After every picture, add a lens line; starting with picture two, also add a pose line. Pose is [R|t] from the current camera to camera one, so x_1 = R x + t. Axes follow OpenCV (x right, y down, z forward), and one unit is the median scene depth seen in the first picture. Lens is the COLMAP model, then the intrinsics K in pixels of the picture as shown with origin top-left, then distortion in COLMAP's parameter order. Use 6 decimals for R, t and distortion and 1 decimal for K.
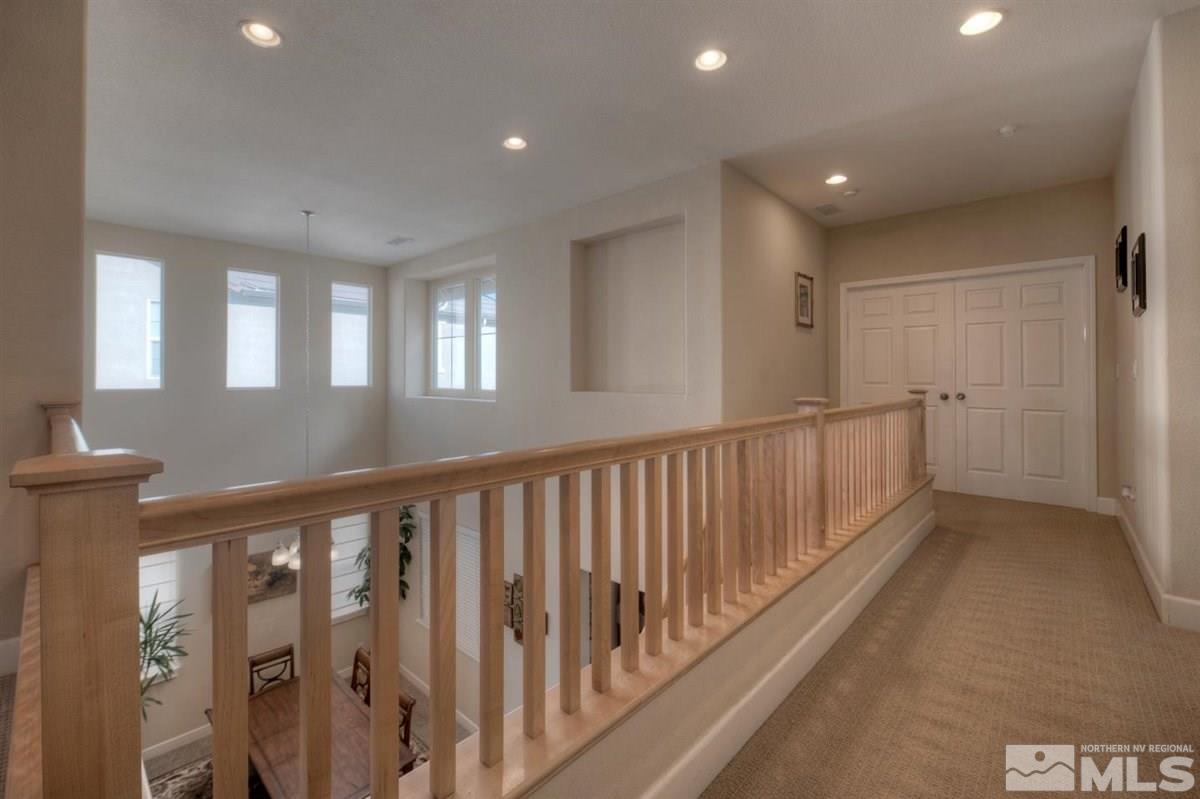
lens RADIAL K [[463.9, 0, 569.7], [0, 463.9, 414.0], [0, 0, 1]] dist [-0.012483, -0.000162]
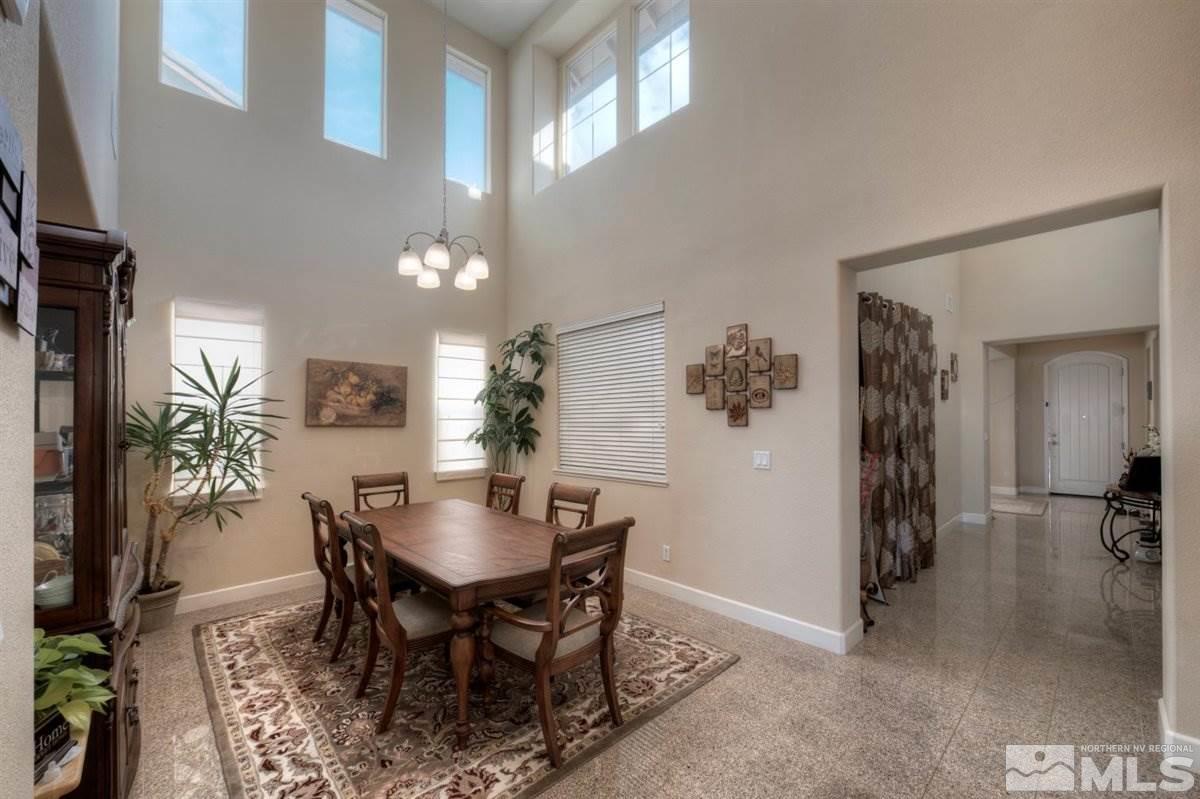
lens RADIAL K [[484.0, 0, 600.0], [0, 484.0, 399.5], [0, 0, 1]] dist [-0.000433, 0.000006]
pose [[0.996345, -0.014622, -0.084162, -0.229025], [0.013220, 0.999765, -0.017188, 0.423948], [0.084394, 0.016013, 0.996304, 0.245592]]
